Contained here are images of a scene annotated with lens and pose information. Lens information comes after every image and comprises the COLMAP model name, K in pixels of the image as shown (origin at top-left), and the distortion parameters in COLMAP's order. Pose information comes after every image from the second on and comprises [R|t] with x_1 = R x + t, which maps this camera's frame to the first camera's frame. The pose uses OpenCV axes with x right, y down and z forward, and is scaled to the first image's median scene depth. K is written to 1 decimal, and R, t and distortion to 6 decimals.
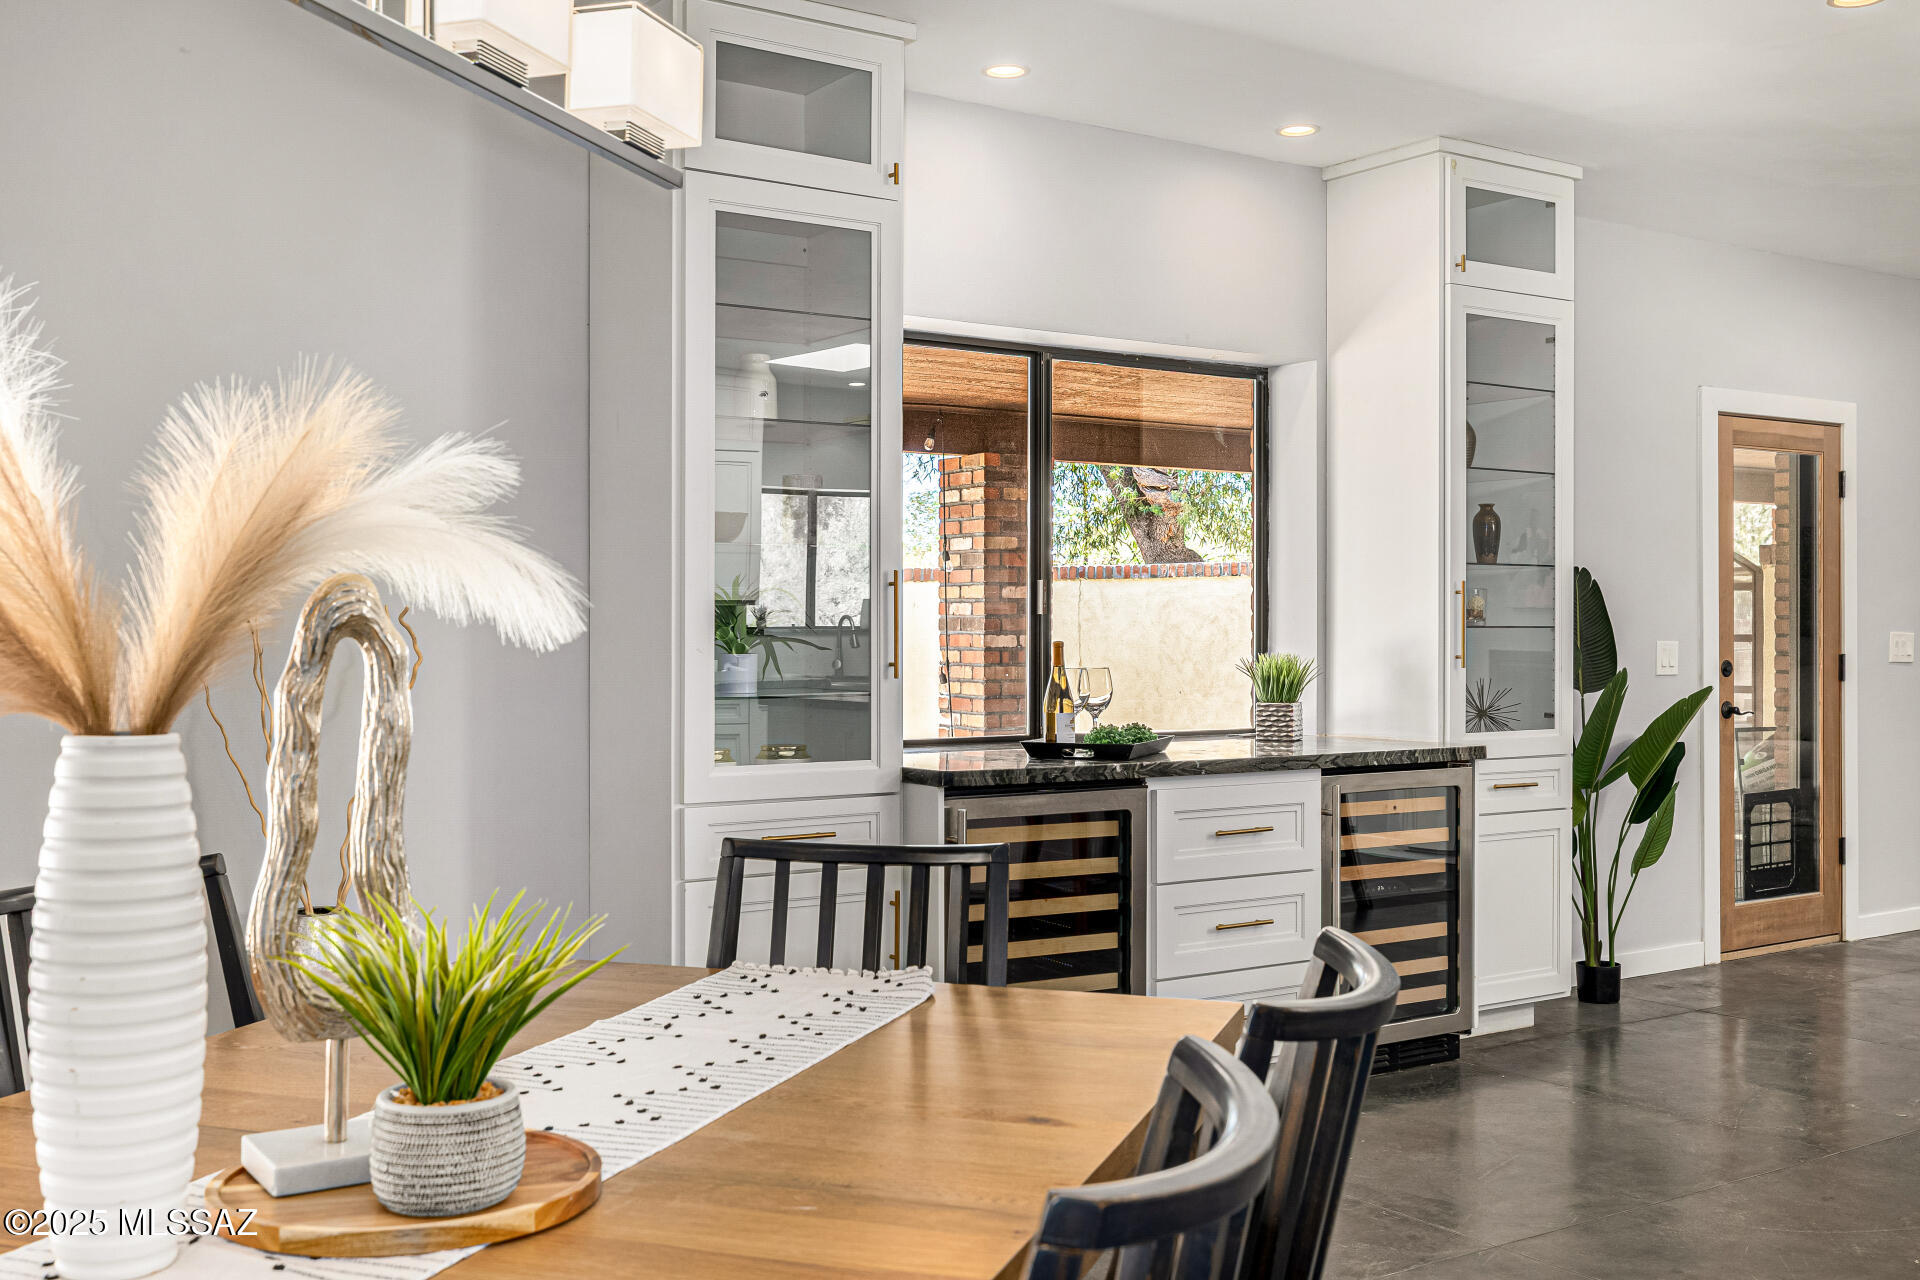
lens RADIAL K [[1875.6, 0, 952.7], [0, 1875.6, 616.7], [0, 0, 1]] dist [0.004222, 0.012201]
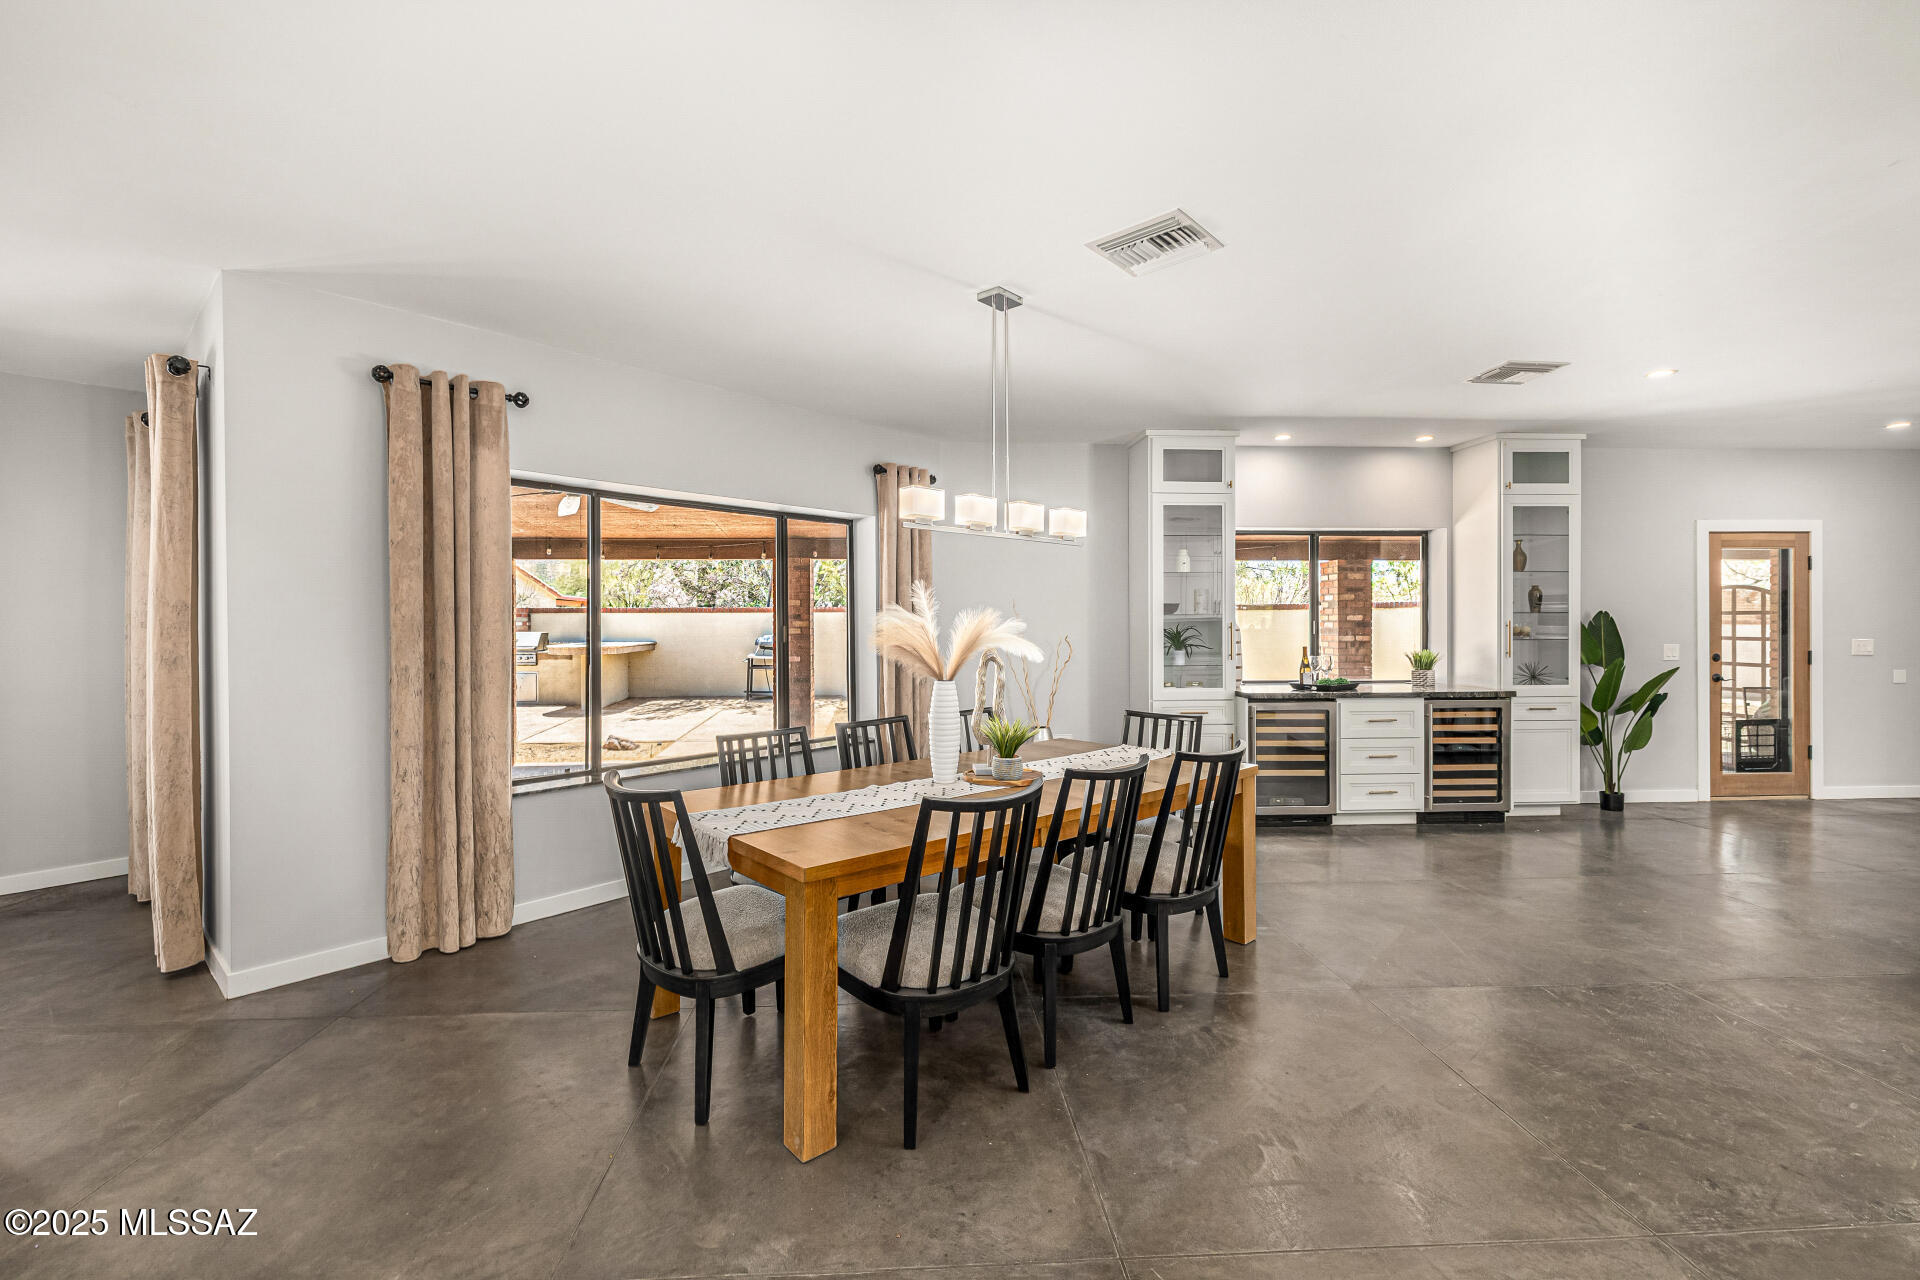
lens RADIAL K [[812.1, 0, 939.3], [0, 812.1, 620.4], [0, 0, 1]] dist [-0.001257, -0.000160]
pose [[0.859425, -0.003949, -0.511246, 0.180030], [0.007265, 0.999964, 0.004490, -0.029850], [0.511209, -0.007573, 0.859423, -0.244223]]
